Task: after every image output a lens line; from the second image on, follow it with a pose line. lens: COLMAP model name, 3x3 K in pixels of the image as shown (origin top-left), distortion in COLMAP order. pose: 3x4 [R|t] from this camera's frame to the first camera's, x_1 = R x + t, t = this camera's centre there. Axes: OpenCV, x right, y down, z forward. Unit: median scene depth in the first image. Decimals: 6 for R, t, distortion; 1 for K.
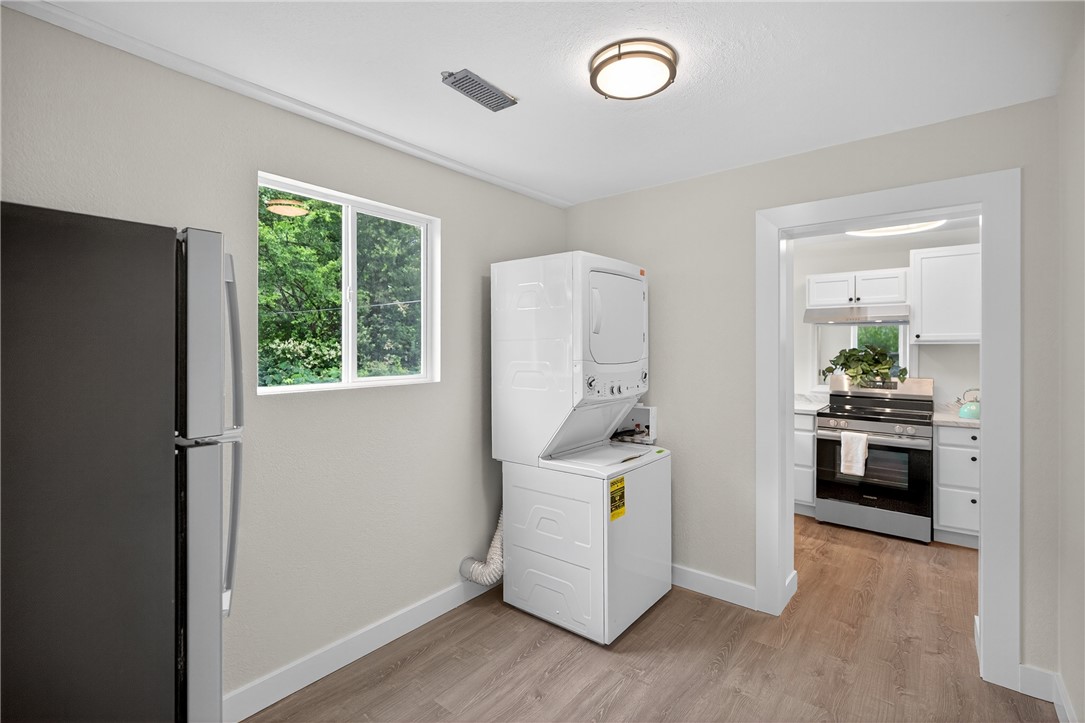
lens RADIAL K [[491.5, 0, 548.1], [0, 491.5, 345.0], [0, 0, 1]] dist [-0.000732, -0.000095]
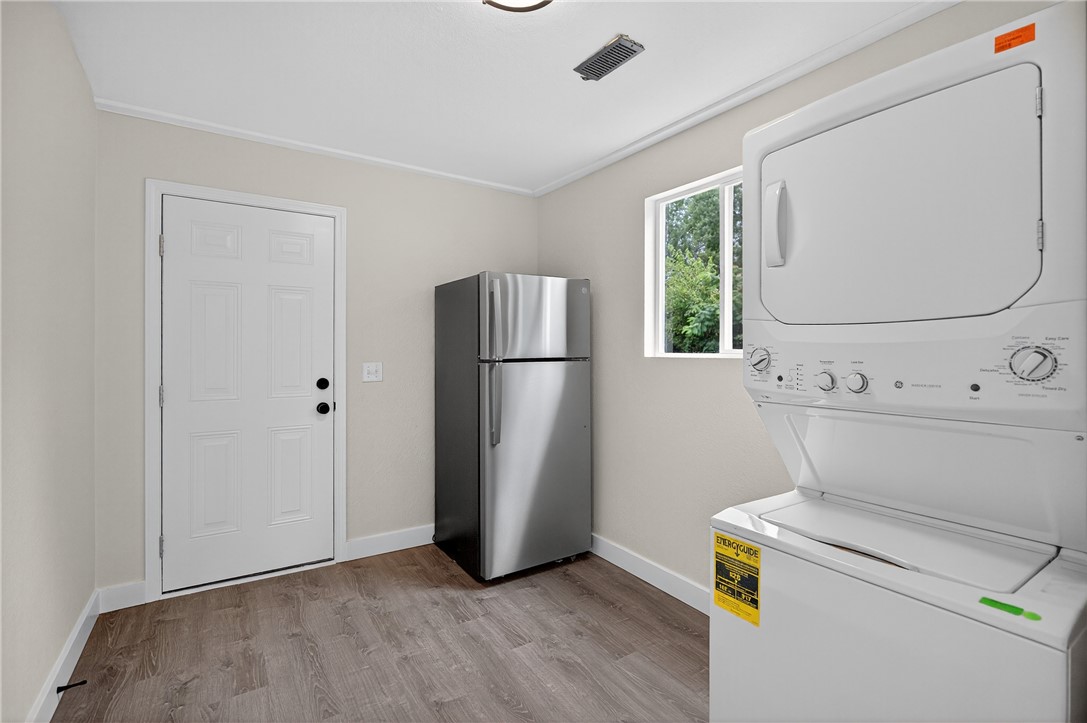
lens RADIAL K [[492.4, 0, 549.1], [0, 492.4, 344.9], [0, 0, 1]] dist [-0.000732, -0.000095]
pose [[-0.300364, -0.011382, -0.953757, 0.718351], [0.001776, 0.999920, -0.012492, 0.070444], [0.953823, -0.005446, -0.300320, 0.983750]]
